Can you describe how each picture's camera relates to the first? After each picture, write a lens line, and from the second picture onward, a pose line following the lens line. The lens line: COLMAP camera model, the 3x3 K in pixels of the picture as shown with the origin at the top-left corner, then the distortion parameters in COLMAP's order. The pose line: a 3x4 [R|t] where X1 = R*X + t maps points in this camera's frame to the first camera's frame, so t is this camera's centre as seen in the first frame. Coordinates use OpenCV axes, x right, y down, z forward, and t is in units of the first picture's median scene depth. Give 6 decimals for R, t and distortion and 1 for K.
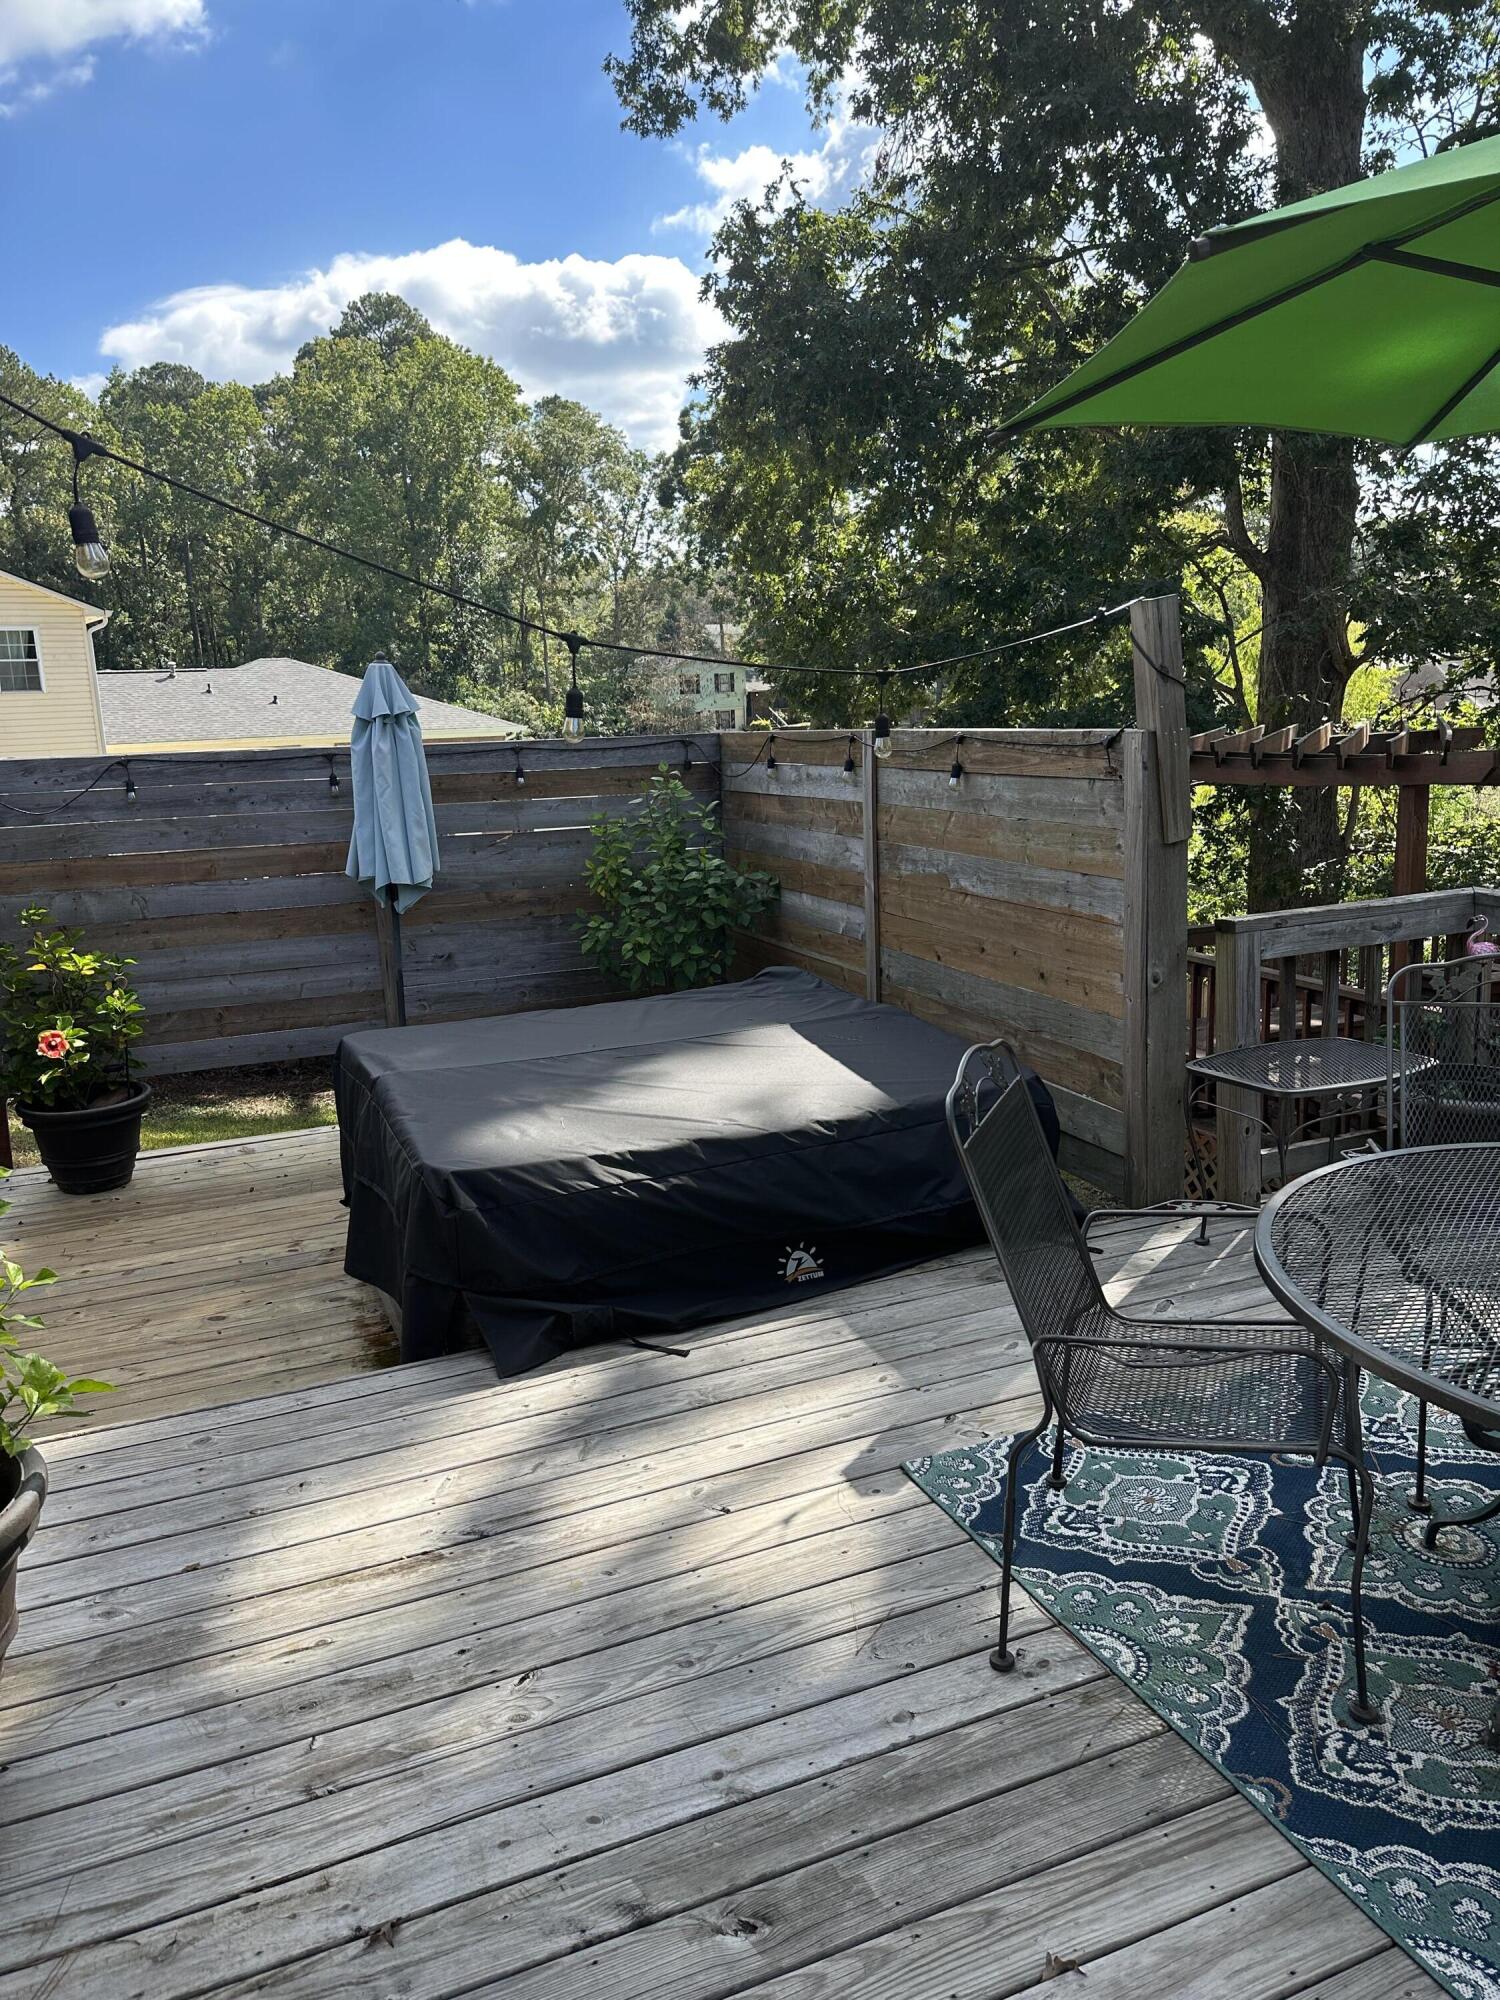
lens RADIAL K [[1409.9, 0, 742.3], [0, 1409.9, 987.7], [0, 0, 1]] dist [0.075480, -0.078906]
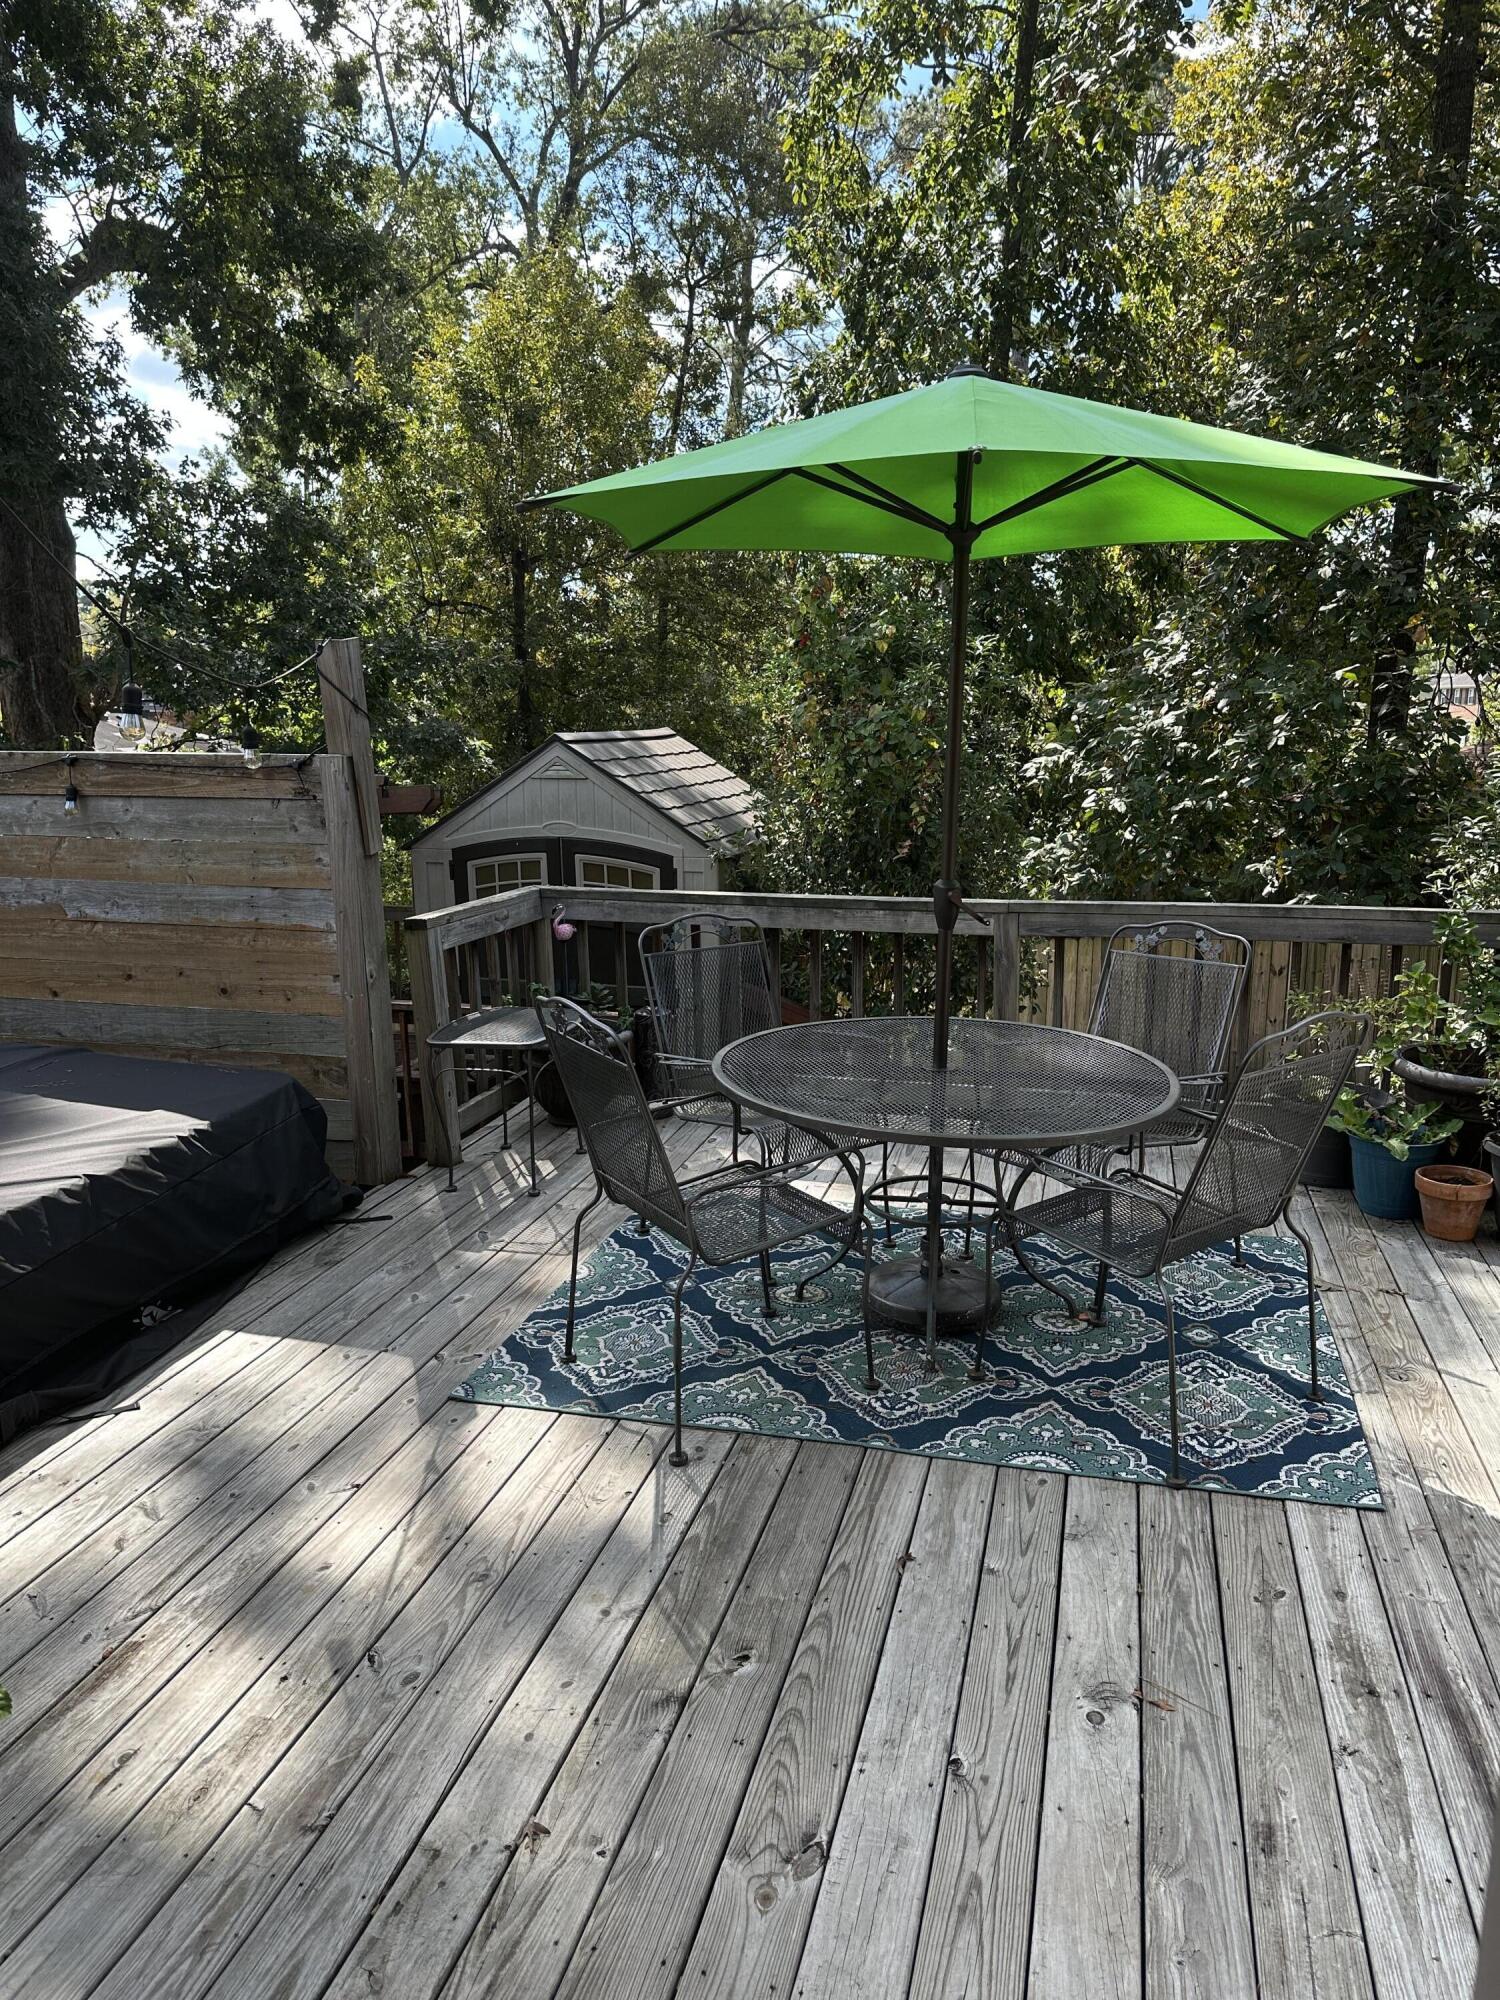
lens RADIAL K [[1409.9, 0, 742.3], [0, 1409.9, 987.7], [0, 0, 1]] dist [0.075480, -0.078906]
pose [[0.601502, -0.109022, 0.791397, -0.421375], [0.136601, 0.990091, 0.032570, 0.008136], [-0.787106, 0.088515, 0.610434, 0.074327]]
